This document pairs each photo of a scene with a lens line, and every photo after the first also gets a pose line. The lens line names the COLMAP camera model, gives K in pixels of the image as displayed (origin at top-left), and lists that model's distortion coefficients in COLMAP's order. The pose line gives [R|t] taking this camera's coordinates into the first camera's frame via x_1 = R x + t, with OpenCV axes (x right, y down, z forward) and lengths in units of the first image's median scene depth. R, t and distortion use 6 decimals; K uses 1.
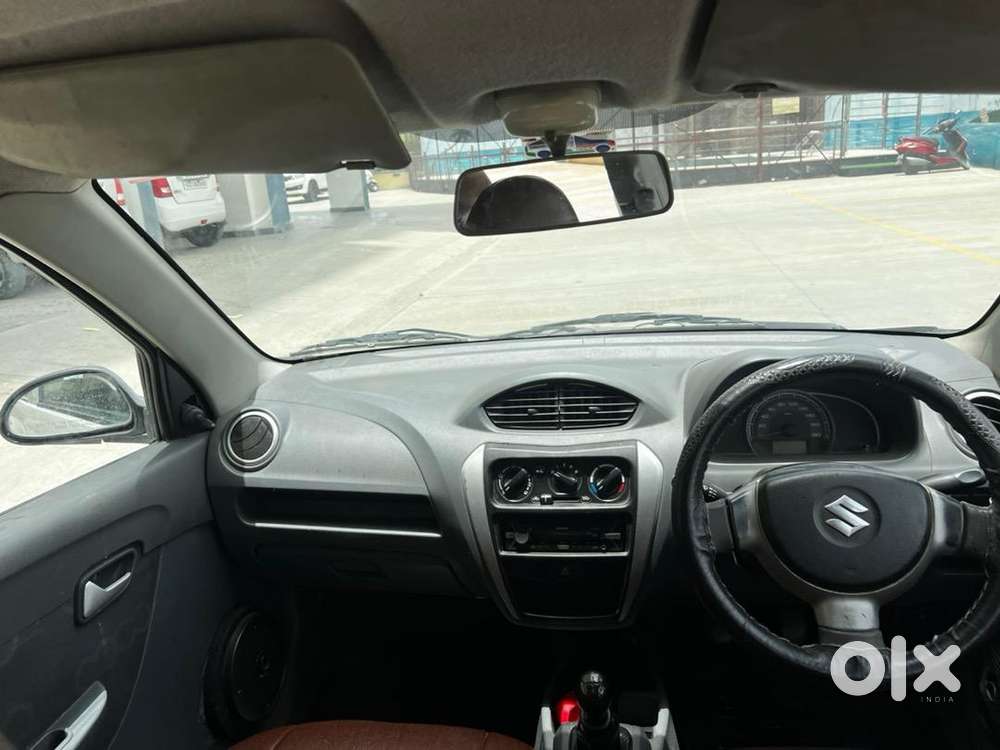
lens RADIAL K [[778.0, 0, 500.0], [0, 778.0, 375.0], [0, 0, 1]] dist [0.044694, -0.057381]
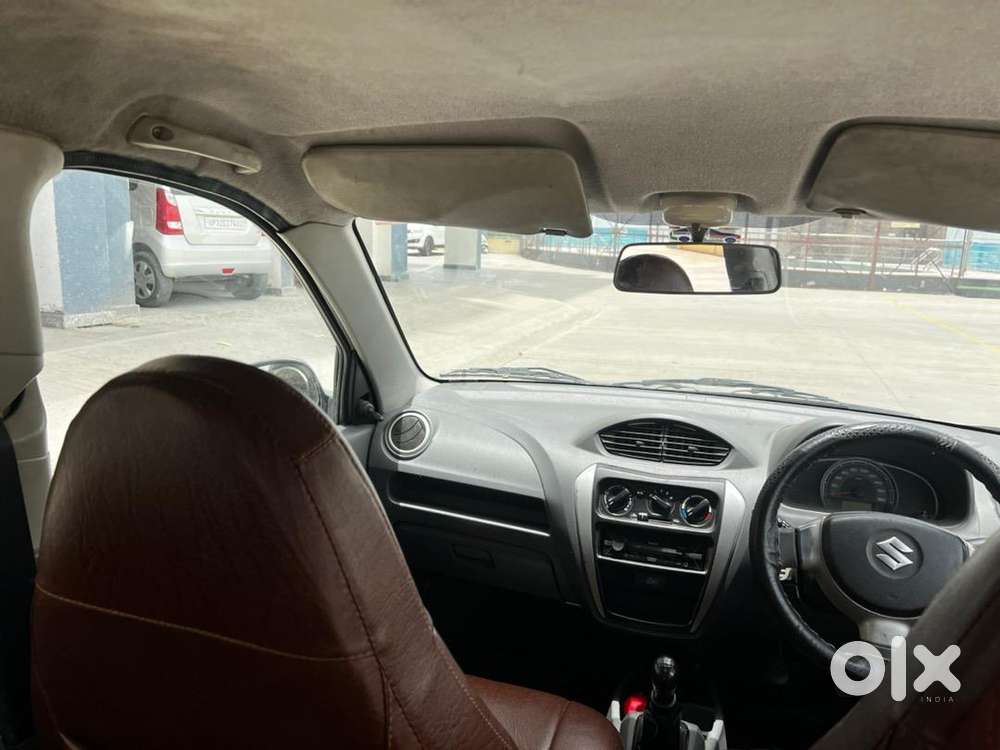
lens RADIAL K [[778.0, 0, 500.0], [0, 778.0, 375.0], [0, 0, 1]] dist [0.044694, -0.057381]
pose [[0.983979, 0.139077, -0.111547, -0.052446], [-0.148255, 0.985815, -0.078671, 0.068897], [0.099023, 0.093948, 0.990640, -0.233239]]
